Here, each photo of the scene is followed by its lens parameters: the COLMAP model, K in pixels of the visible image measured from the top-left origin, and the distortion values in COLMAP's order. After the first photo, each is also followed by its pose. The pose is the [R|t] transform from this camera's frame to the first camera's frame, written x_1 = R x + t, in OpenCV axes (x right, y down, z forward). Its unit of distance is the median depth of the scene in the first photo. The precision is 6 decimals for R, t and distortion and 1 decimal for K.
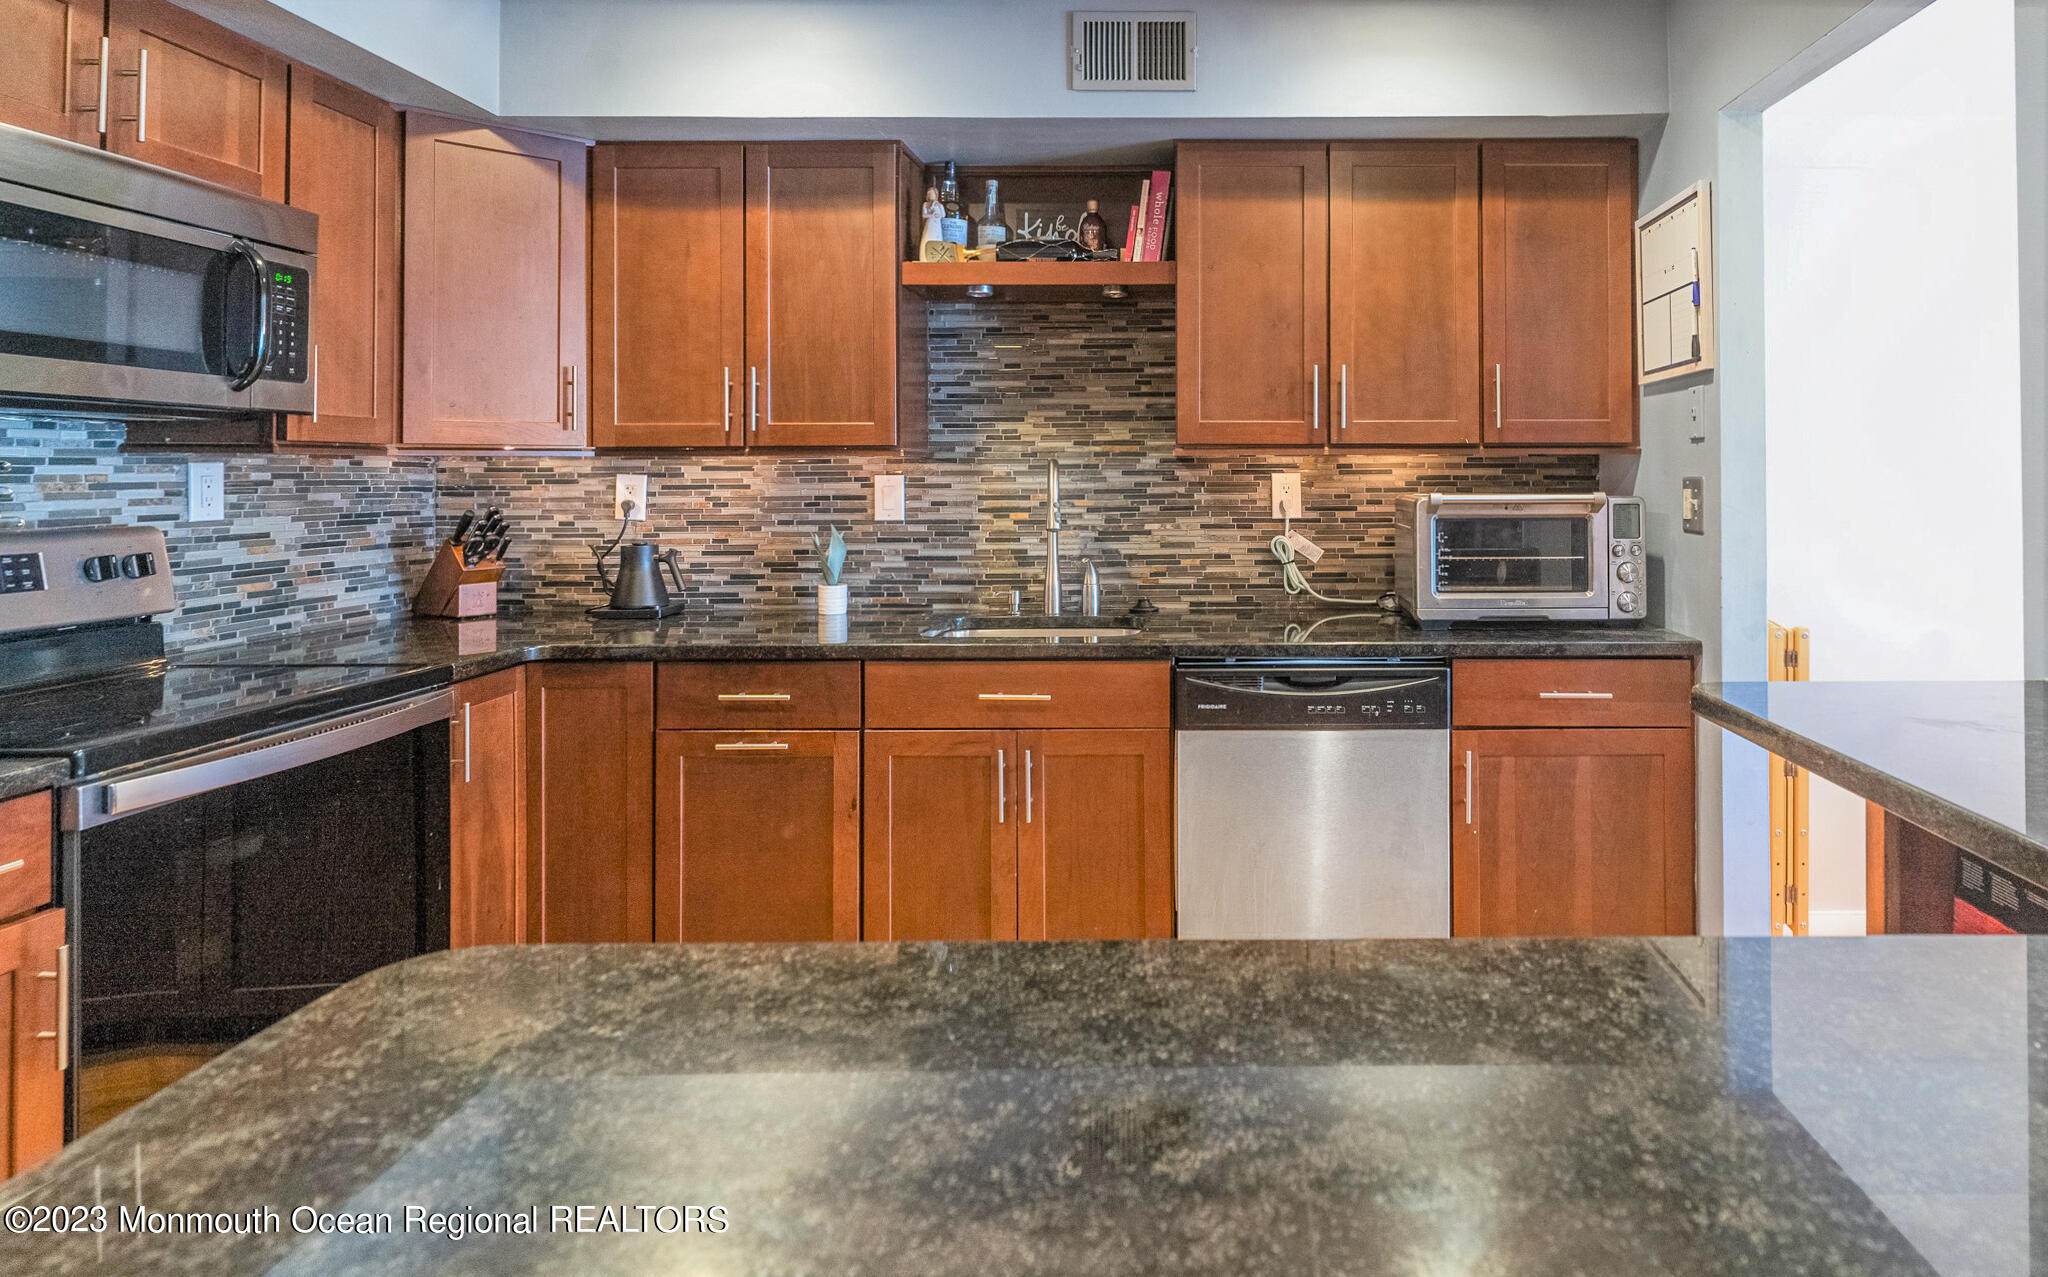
lens RADIAL K [[1171.0, 0, 1219.8], [0, 1171.0, 462.3], [0, 0, 1]] dist [0.003511, -0.001616]
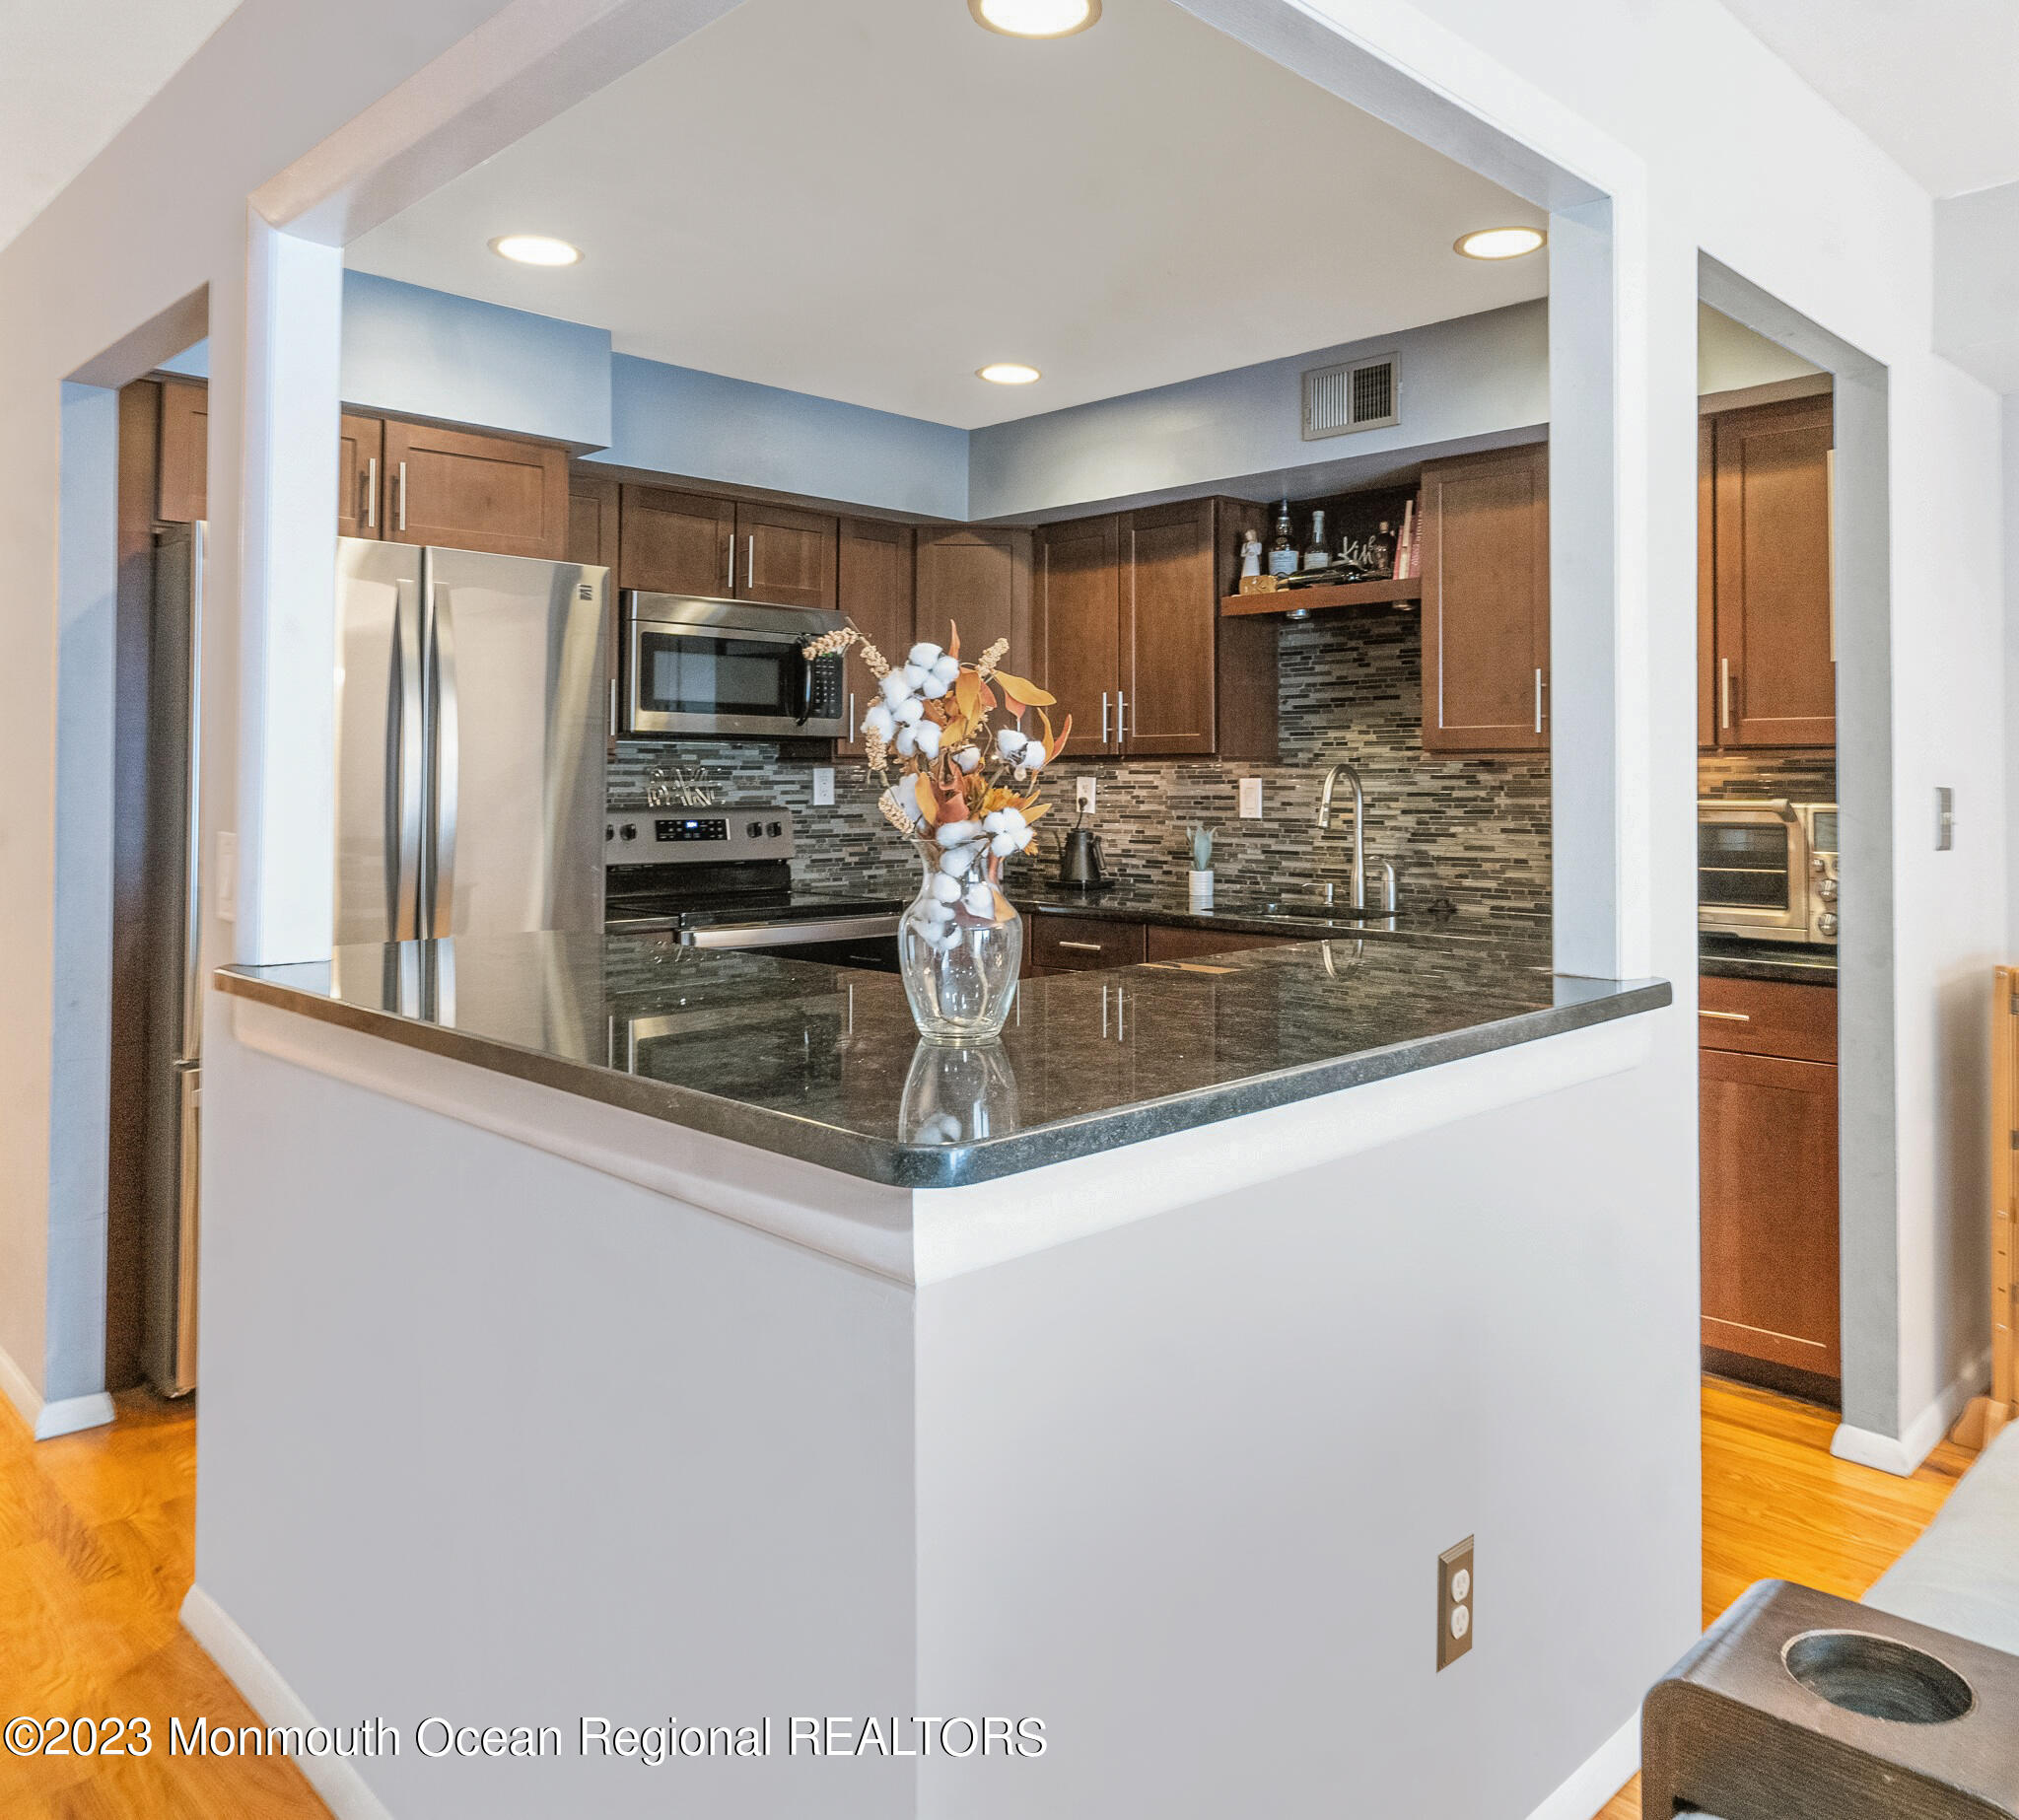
lens RADIAL K [[1527.8, 0, 1061.3], [0, 1527.8, 741.7], [0, 0, 1]] dist [-0.004242, 0.001609]
pose [[0.711171, -0.013779, -0.702884, 0.691137], [0.002942, 0.999857, -0.016624, -0.000450], [0.703013, 0.009755, 0.711110, -0.206970]]
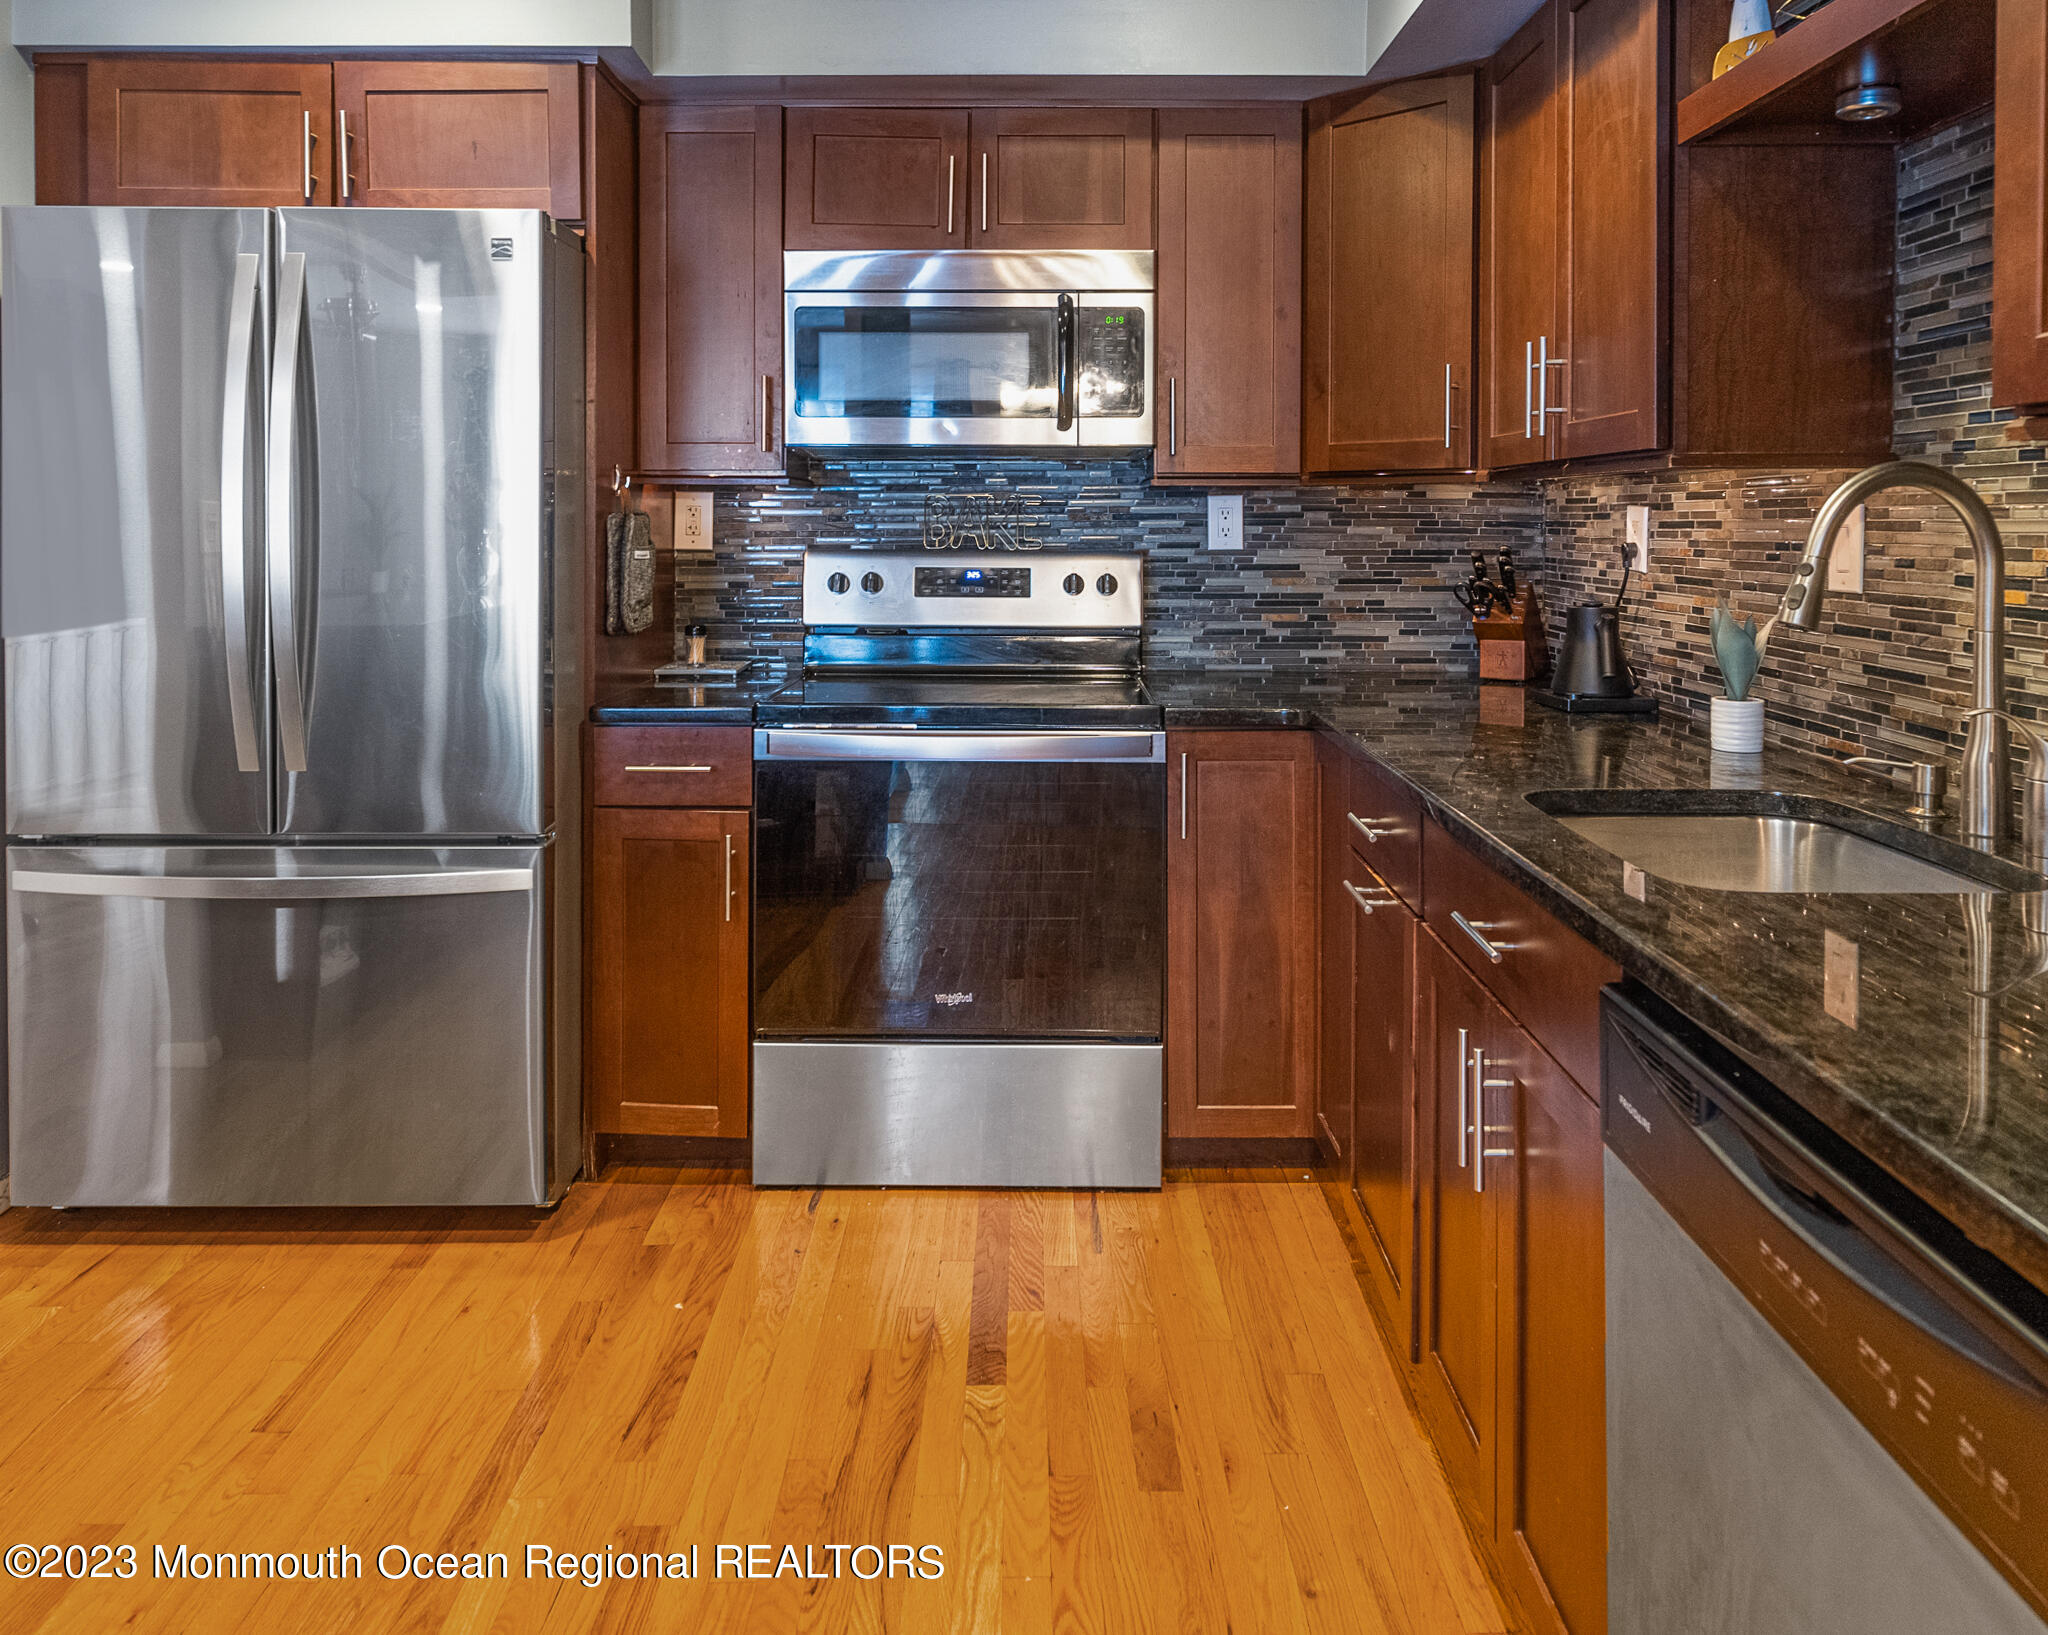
lens RADIAL K [[1461.9, 0, 1028.5], [0, 1461.9, 542.6], [0, 0, 1]] dist [-0.006845, -0.005704]
pose [[-0.010880, 0.019568, -0.999749, 0.395477], [0.008760, 0.999772, 0.019473, 0.013201], [0.999902, -0.008546, -0.011049, 0.704721]]
